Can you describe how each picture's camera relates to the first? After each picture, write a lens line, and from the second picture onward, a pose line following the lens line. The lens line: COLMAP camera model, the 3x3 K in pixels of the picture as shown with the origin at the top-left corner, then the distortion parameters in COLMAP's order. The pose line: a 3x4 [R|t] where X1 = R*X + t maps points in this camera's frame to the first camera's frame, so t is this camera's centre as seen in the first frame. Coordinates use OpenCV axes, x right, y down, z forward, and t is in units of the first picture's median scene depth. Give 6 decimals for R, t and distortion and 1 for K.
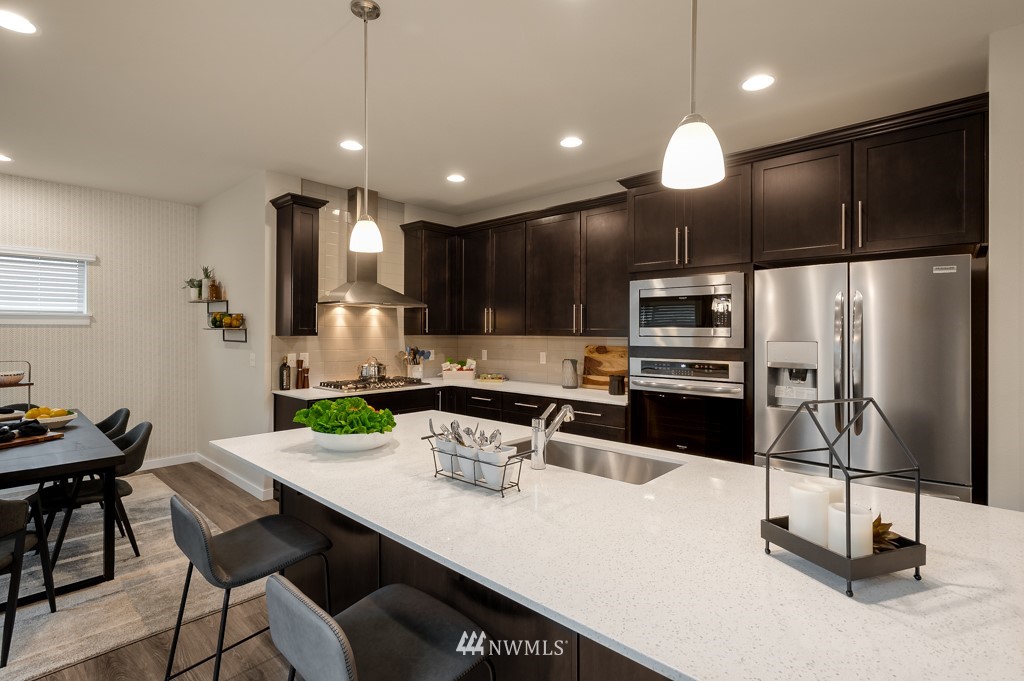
lens RADIAL K [[485.5, 0, 511.9], [0, 485.5, 330.6], [0, 0, 1]] dist [-0.000110, 0.001087]
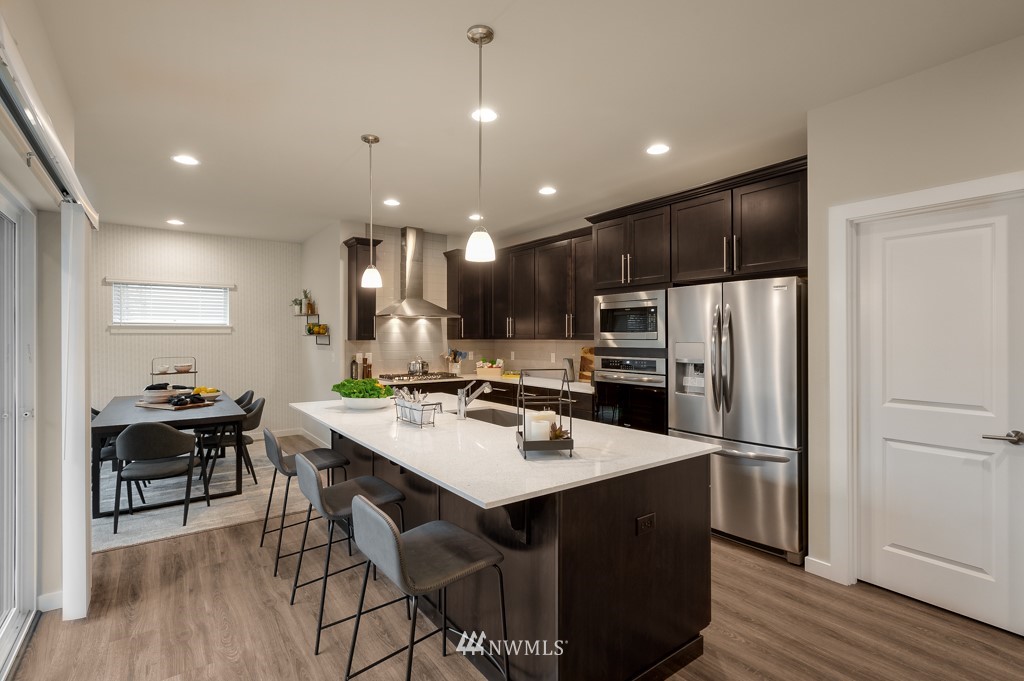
lens RADIAL K [[485.5, 0, 515.4], [0, 485.5, 336.8], [0, 0, 1]] dist [-0.000110, 0.001087]
pose [[0.980915, -0.004605, -0.194382, 0.257953], [0.004845, 0.999988, 0.000757, 0.002232], [0.194377, -0.001684, 0.980926, -0.265965]]
